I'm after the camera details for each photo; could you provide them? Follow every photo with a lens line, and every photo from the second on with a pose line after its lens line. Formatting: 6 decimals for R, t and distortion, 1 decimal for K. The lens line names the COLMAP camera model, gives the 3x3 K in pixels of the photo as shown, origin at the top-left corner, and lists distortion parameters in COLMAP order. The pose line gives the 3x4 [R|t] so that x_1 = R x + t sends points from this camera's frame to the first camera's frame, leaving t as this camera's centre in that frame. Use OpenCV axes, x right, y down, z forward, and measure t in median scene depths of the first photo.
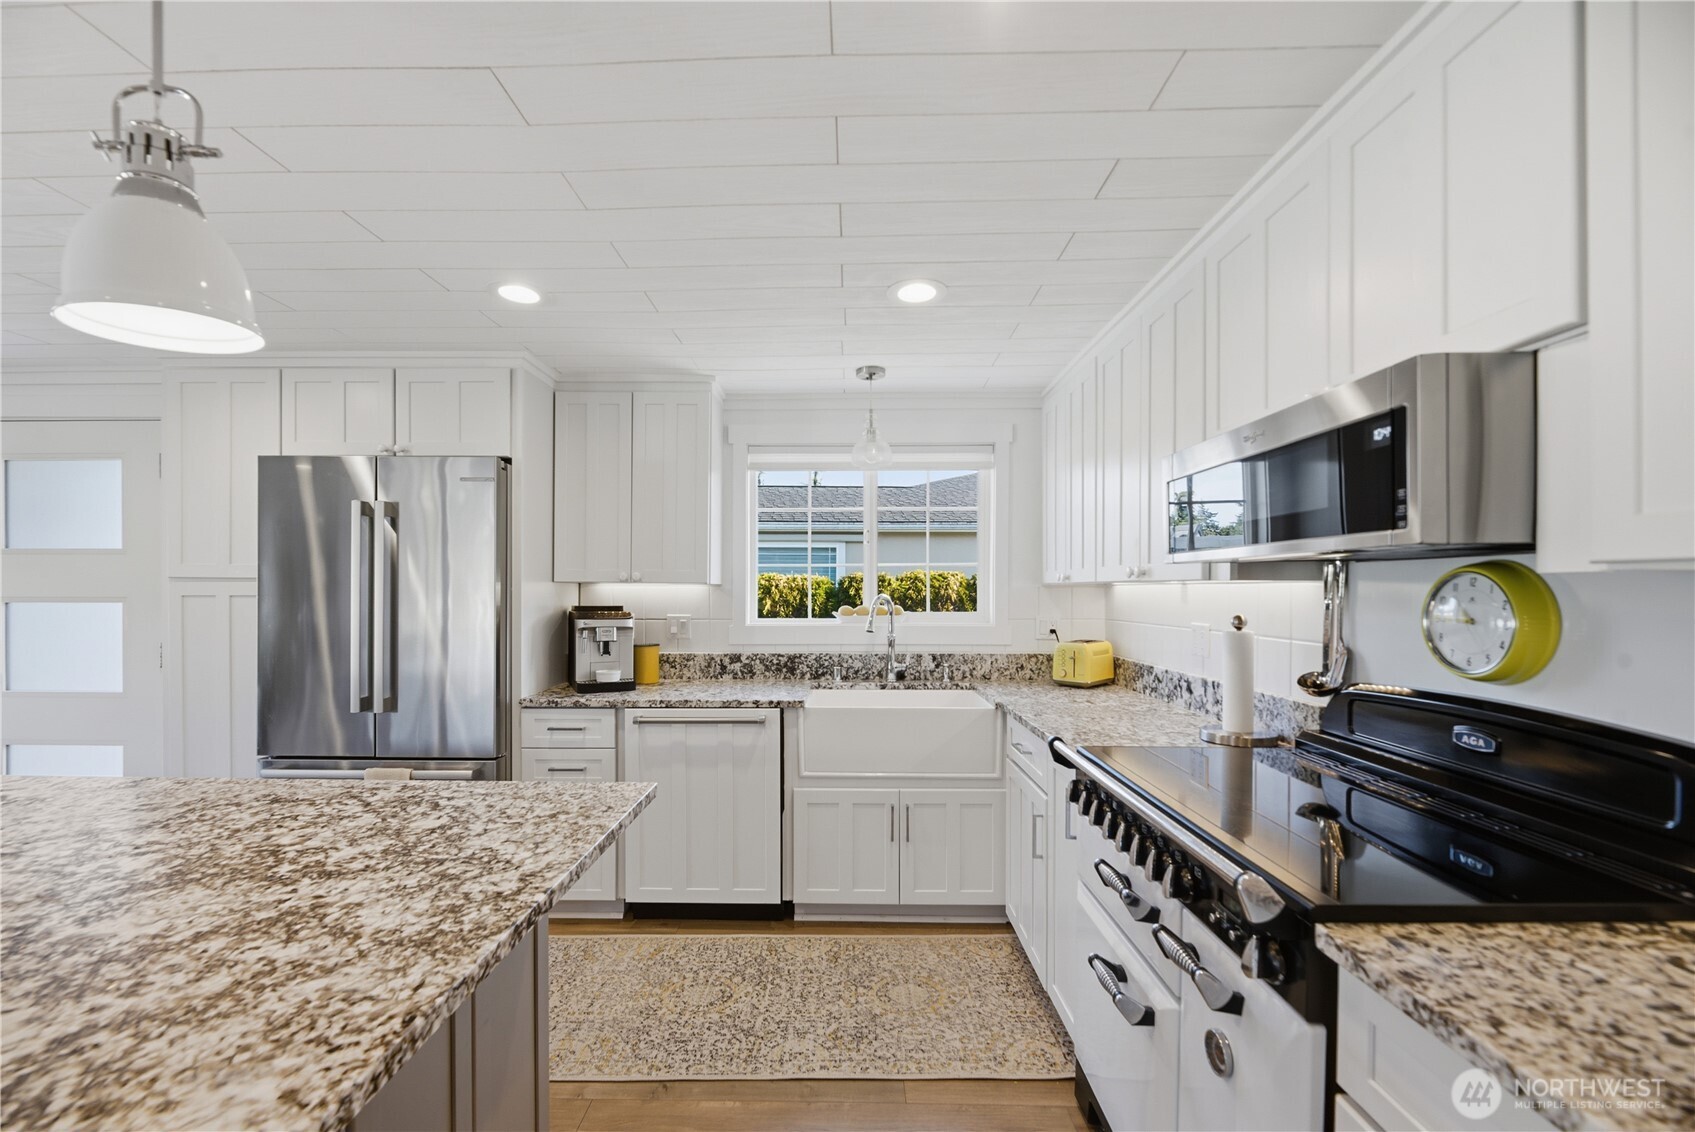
lens RADIAL K [[696.5, 0, 834.8], [0, 696.5, 597.8], [0, 0, 1]] dist [0.001069, -0.004951]
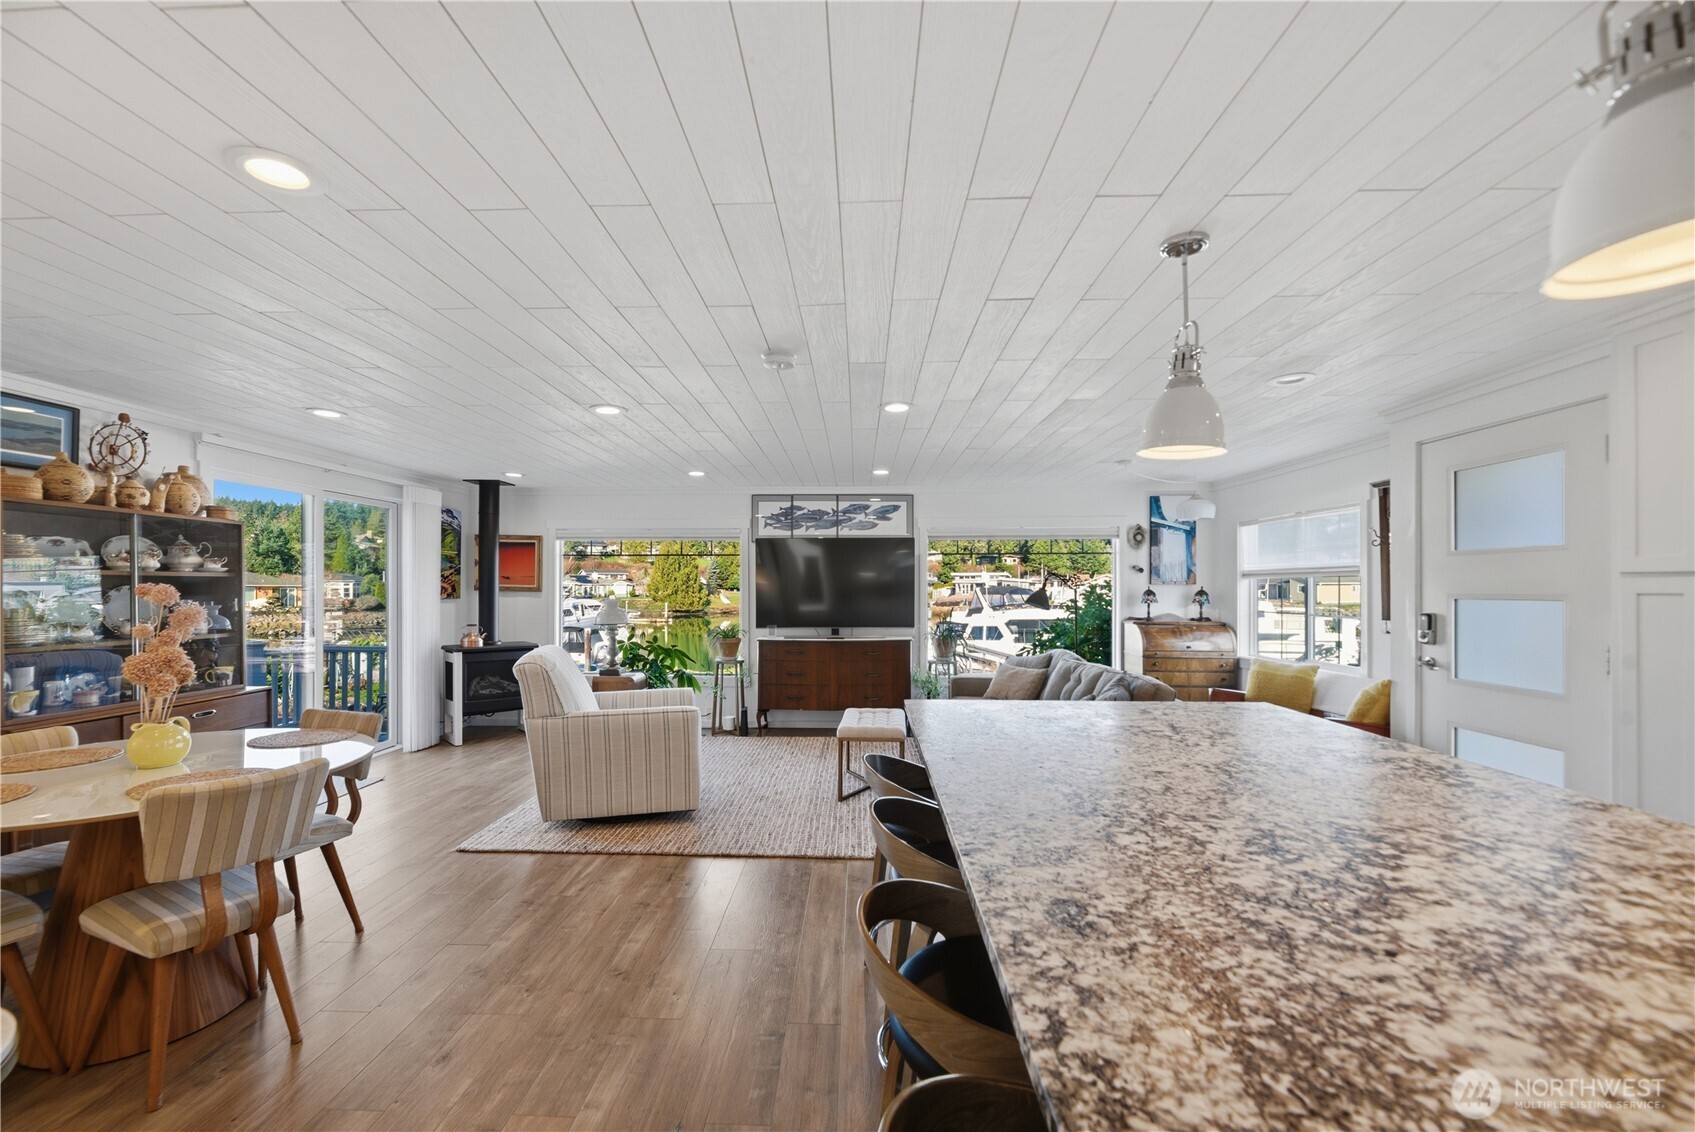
lens RADIAL K [[700.2, 0, 833.2], [0, 700.2, 585.5], [0, 0, 1]] dist [-0.000103, -0.003433]
pose [[-0.021205, -0.006347, -0.999755, -0.122300], [-0.009394, 0.999937, -0.006149, 0.002157], [0.999731, 0.009261, -0.021264, 0.047214]]
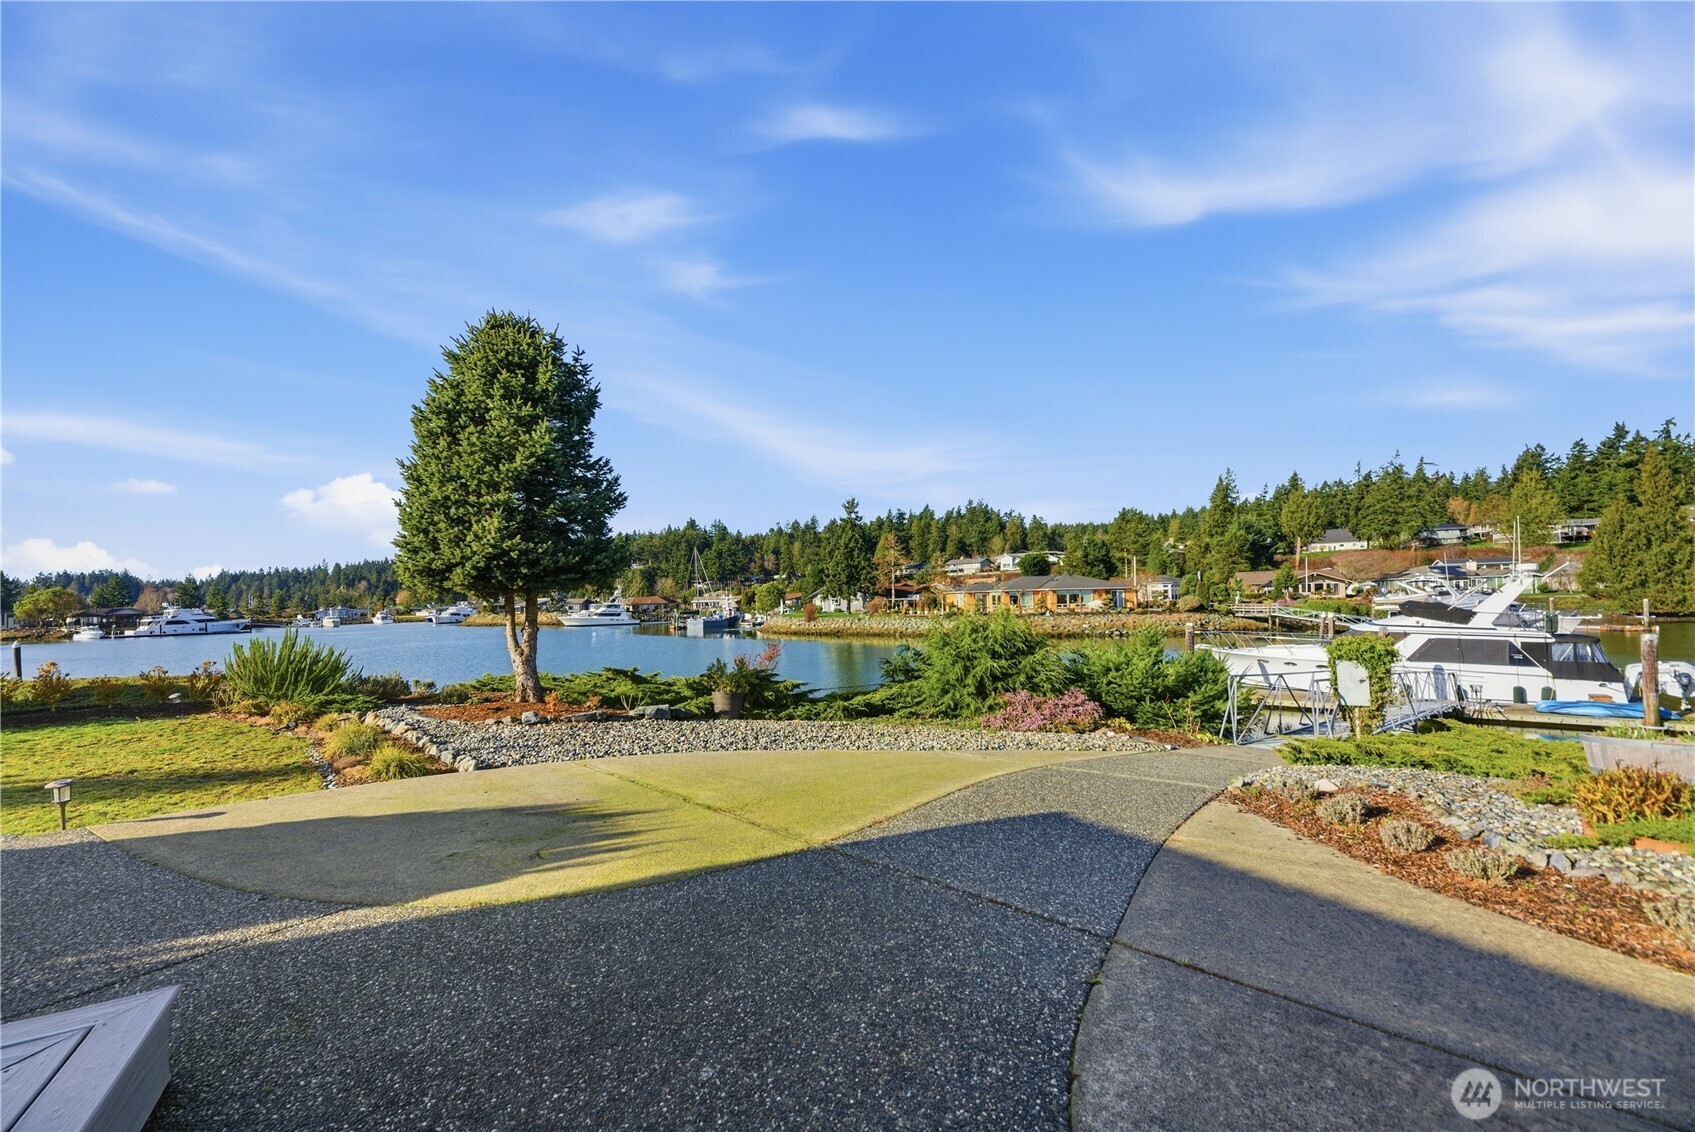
lens RADIAL K [[694.8, 0, 836.4], [0, 694.8, 585.4], [0, 0, 1]] dist [0.001310, -0.003212]
pose [[-0.867045, 0.005959, -0.498193, -5.908279], [0.016736, 0.999713, -0.017169, 0.503929], [0.497948, -0.023224, -0.866896, -6.265612]]
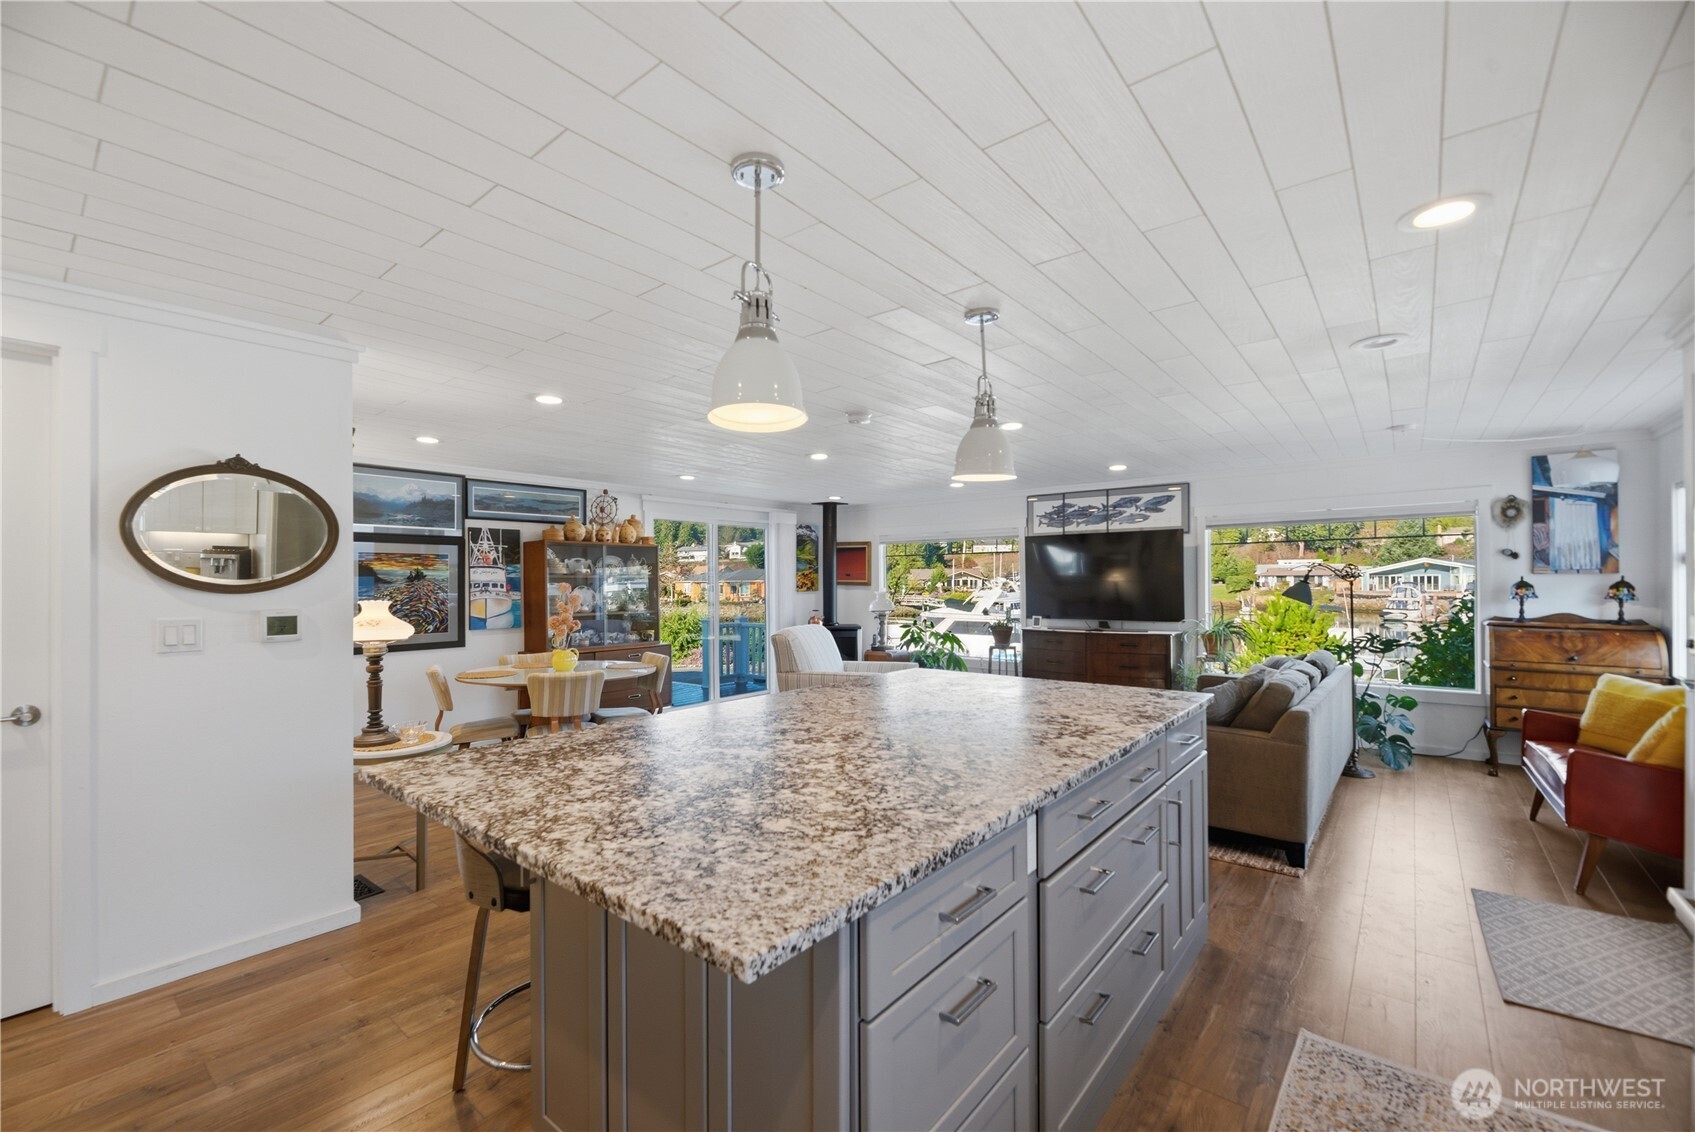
lens RADIAL K [[703.7, 0, 832.7], [0, 703.7, 579.5], [0, 0, 1]] dist [-0.001462, -0.000436]
pose [[-0.625393, -0.002114, -0.780307, 0.128610], [-0.002644, 0.999996, -0.000591, -0.015685], [0.780305, 0.001693, -0.625396, 1.602381]]
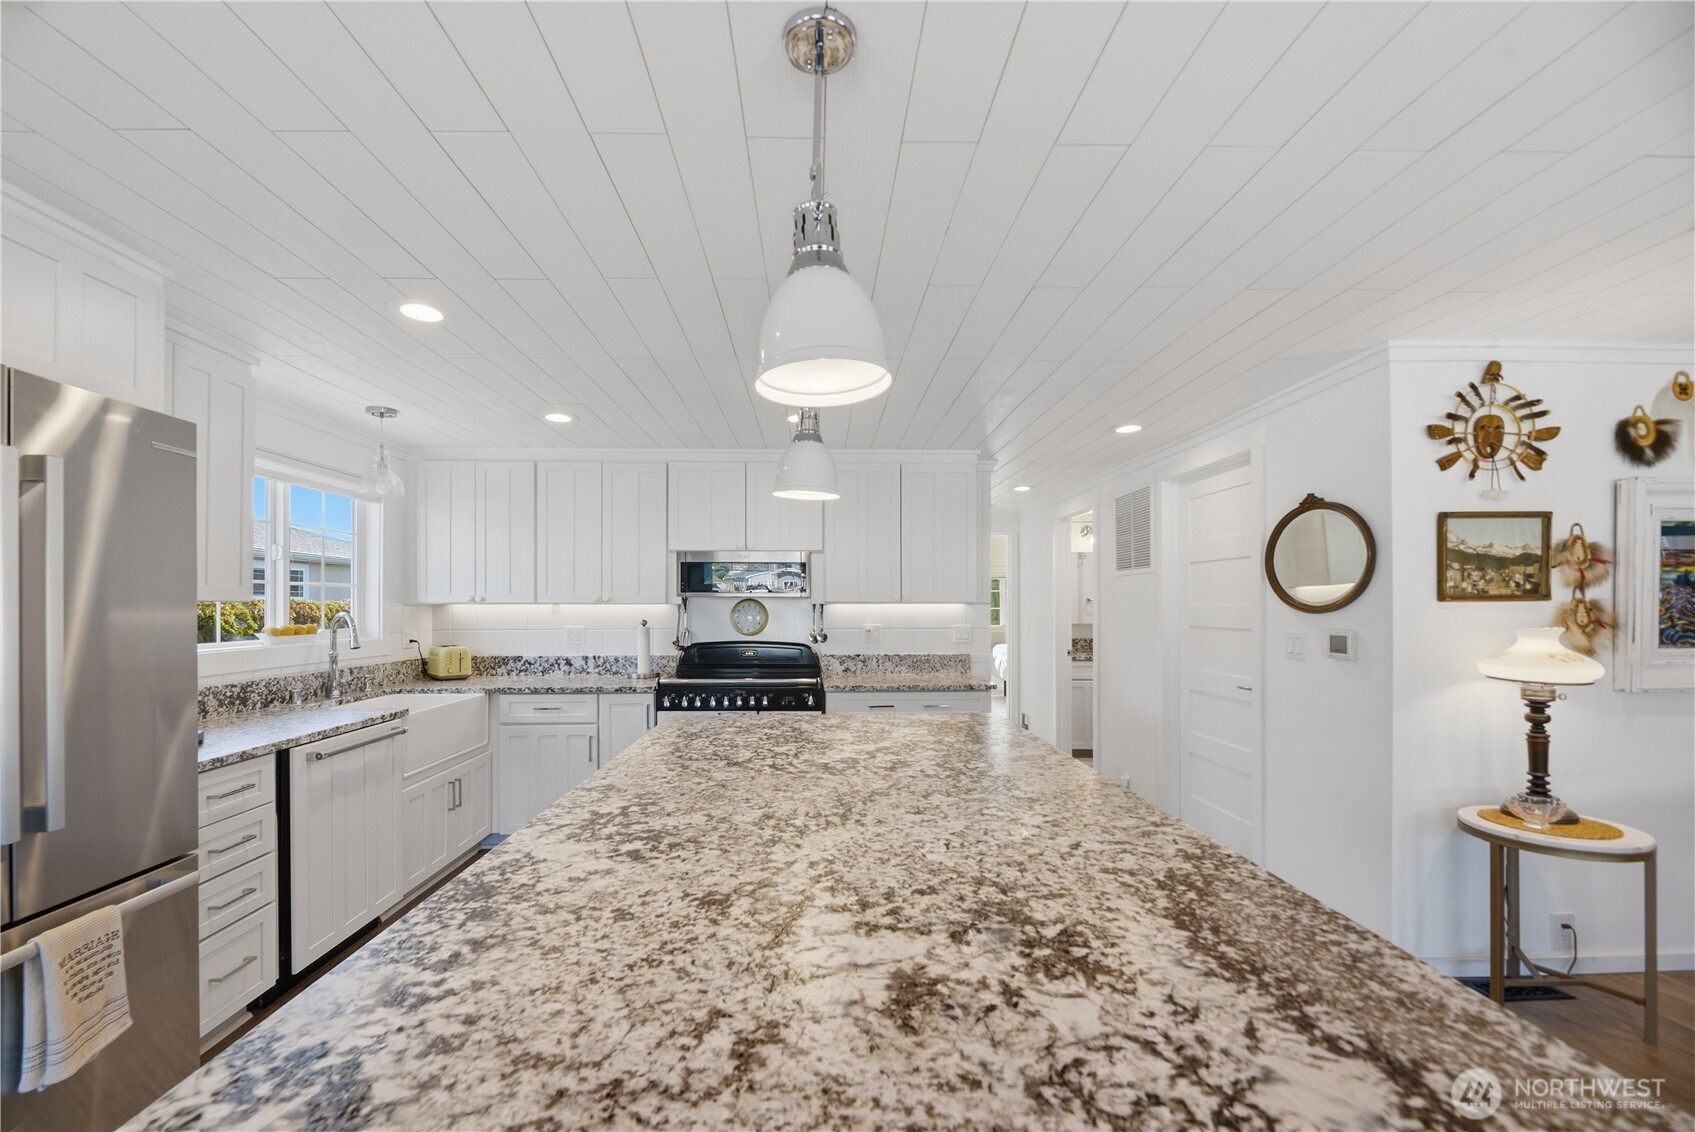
lens RADIAL K [[699.4, 0, 832.4], [0, 699.4, 605.2], [0, 0, 1]] dist [-0.000818, -0.003822]
pose [[-0.045605, -0.000231, 0.998960, -2.445582], [0.011914, 0.999929, 0.000776, -0.020604], [-0.998888, 0.011937, -0.045599, 0.770570]]
